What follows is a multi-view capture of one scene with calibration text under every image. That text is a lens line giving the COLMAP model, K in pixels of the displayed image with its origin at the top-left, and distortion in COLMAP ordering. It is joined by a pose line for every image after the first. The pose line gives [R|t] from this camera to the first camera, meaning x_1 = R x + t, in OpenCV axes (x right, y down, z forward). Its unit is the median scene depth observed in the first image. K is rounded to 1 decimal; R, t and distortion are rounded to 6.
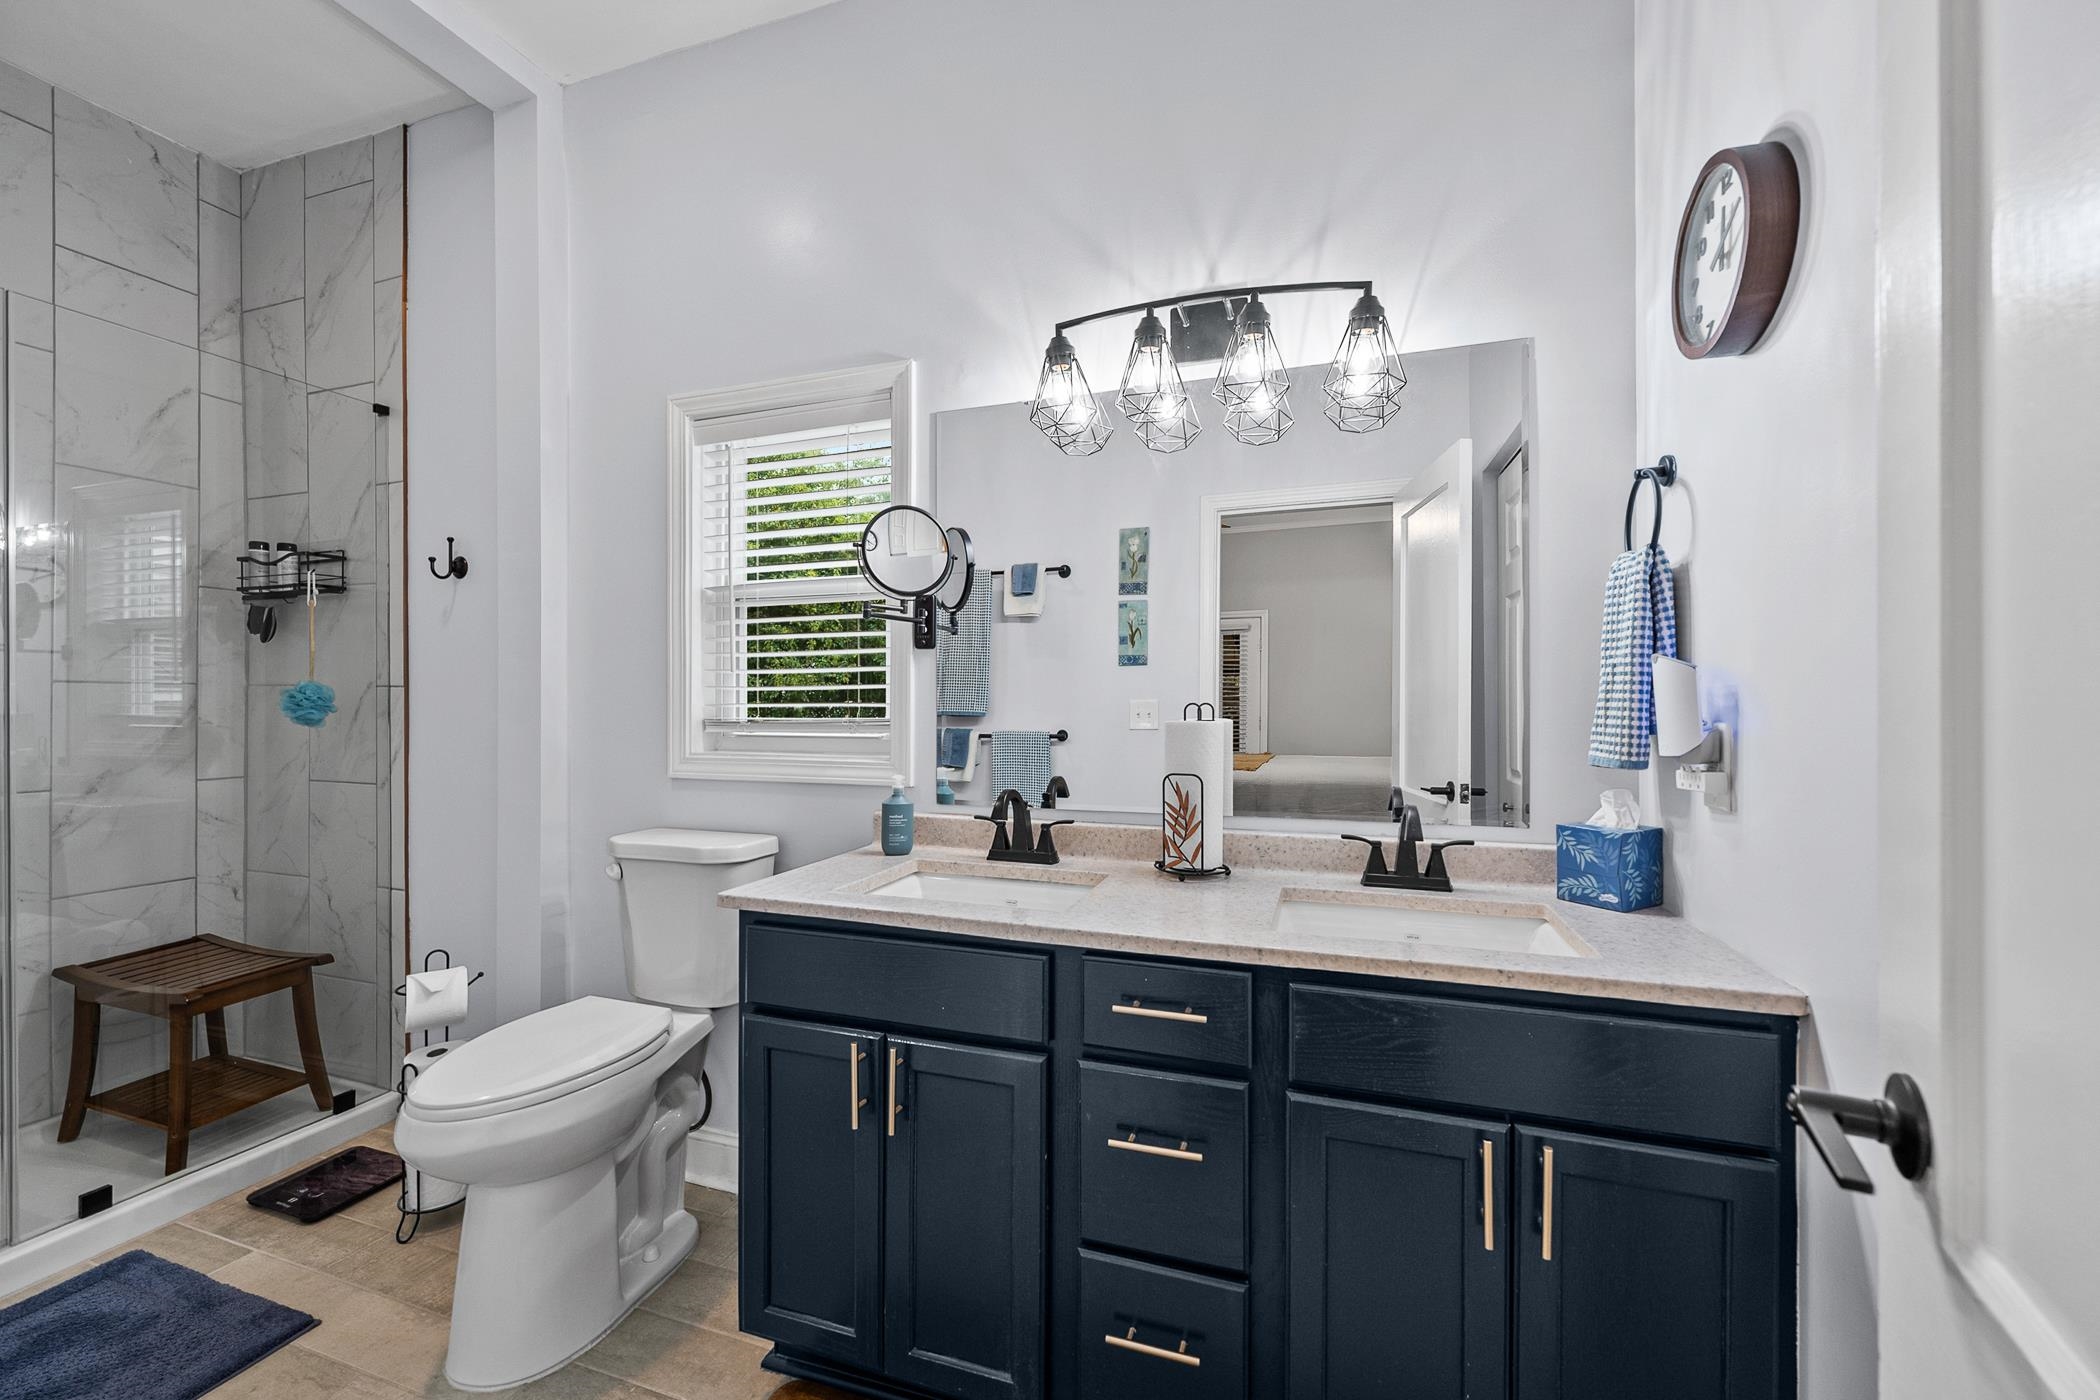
lens RADIAL K [[840.1, 0, 1039.0], [0, 840.1, 703.7], [0, 0, 1]] dist [-0.001857, 0.000825]
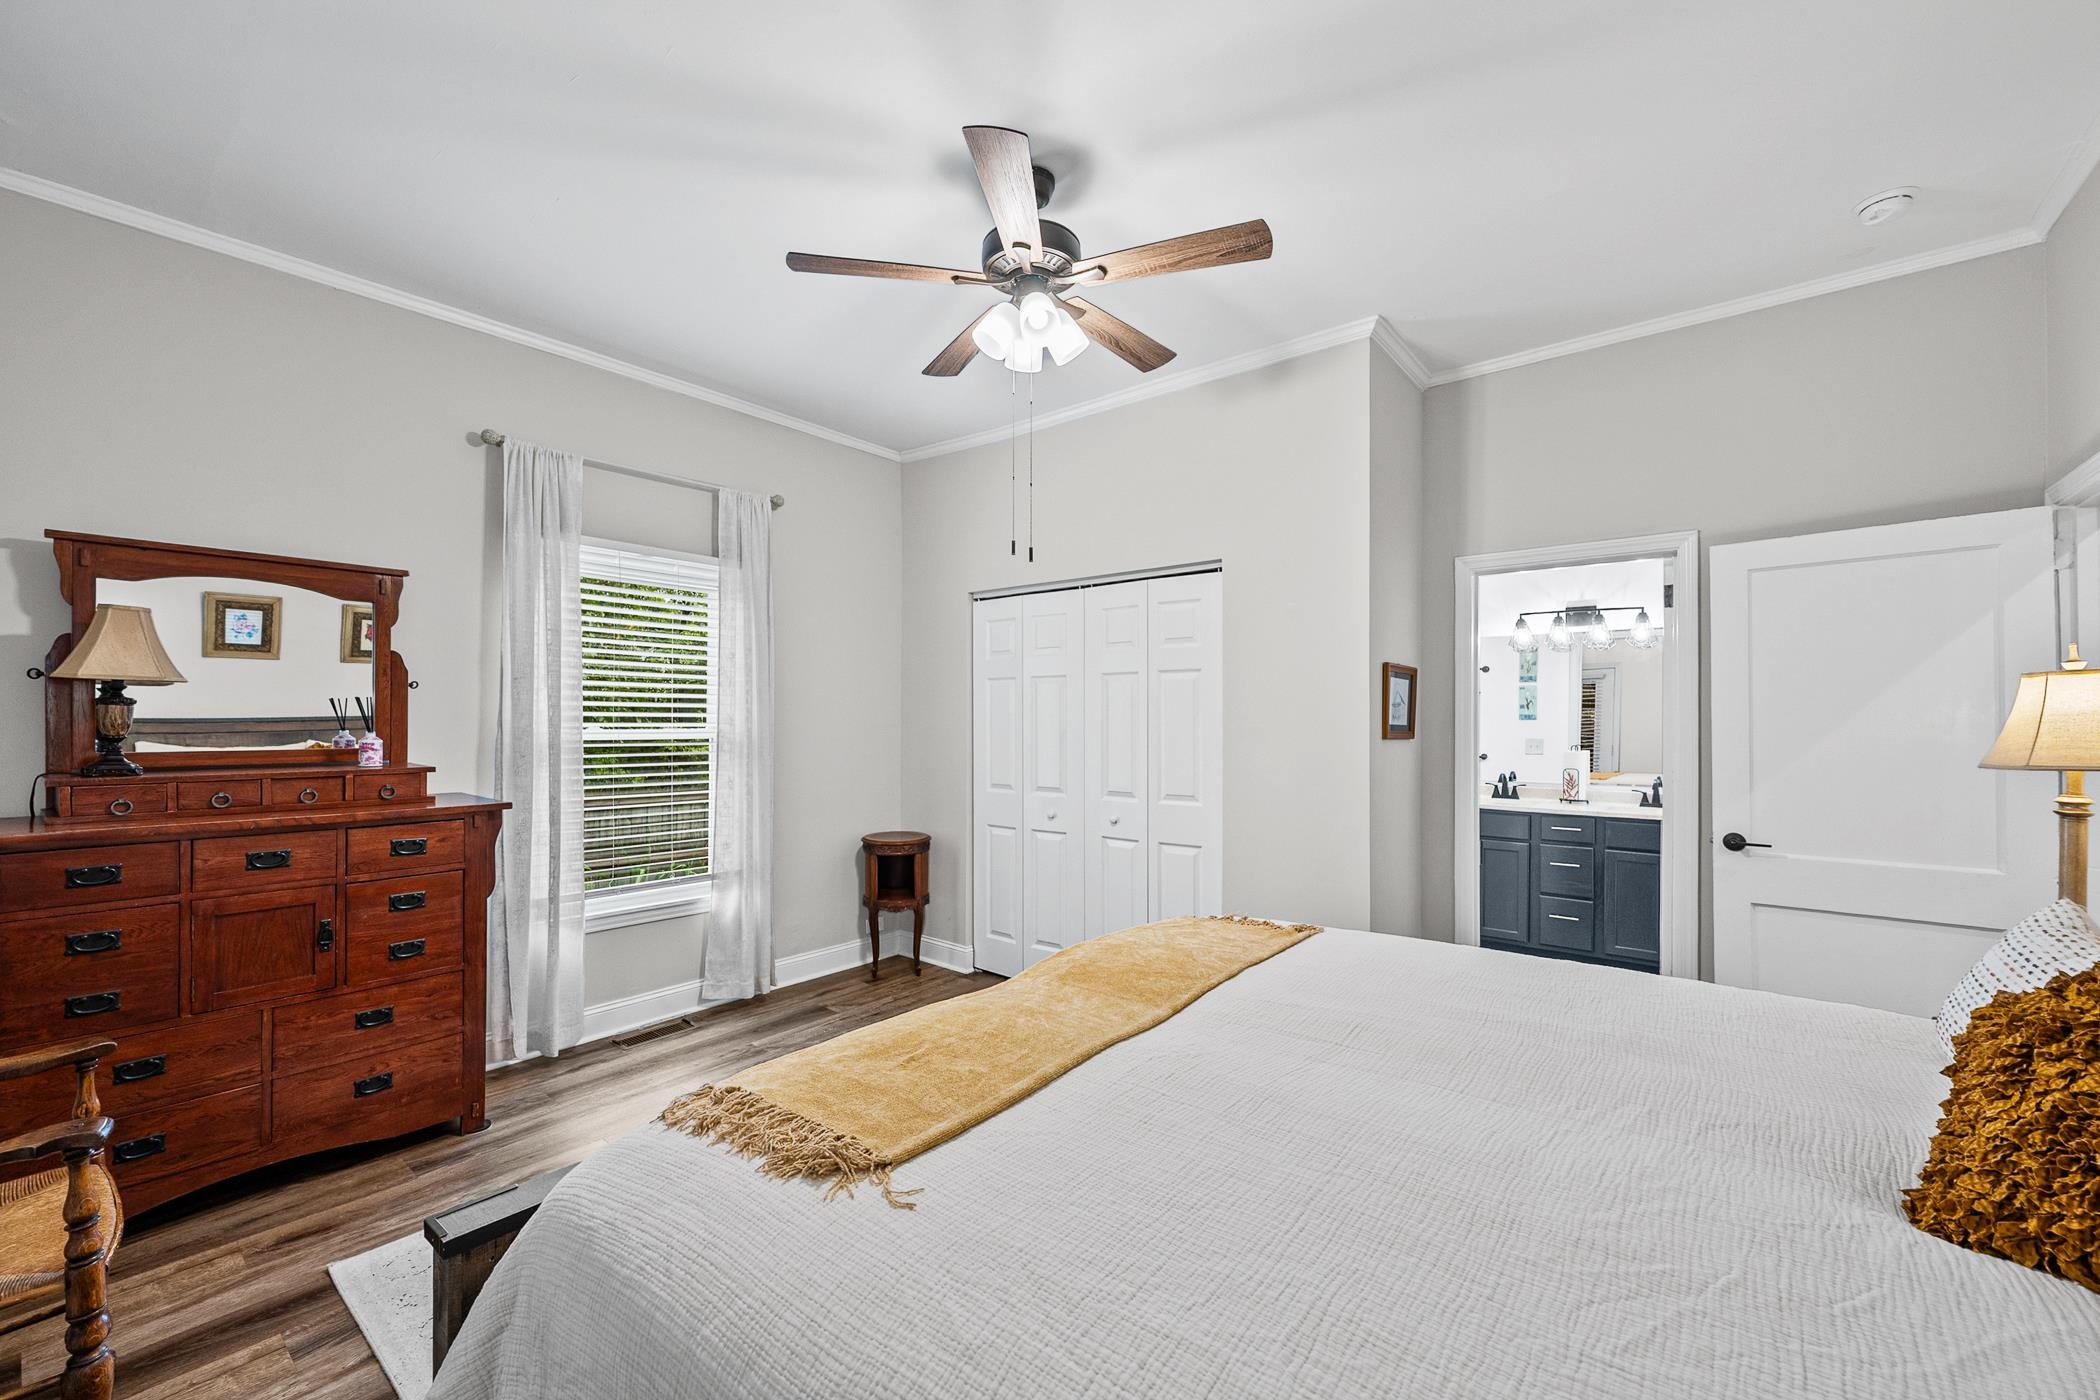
lens RADIAL K [[840.1, 0, 1053.2], [0, 840.1, 715.6], [0, 0, 1]] dist [-0.001857, 0.000825]
pose [[0.942720, 0.007312, -0.333505, -0.436163], [-0.010460, 0.999916, -0.007643, -0.050116], [0.333421, 0.010693, 0.942717, -1.866502]]
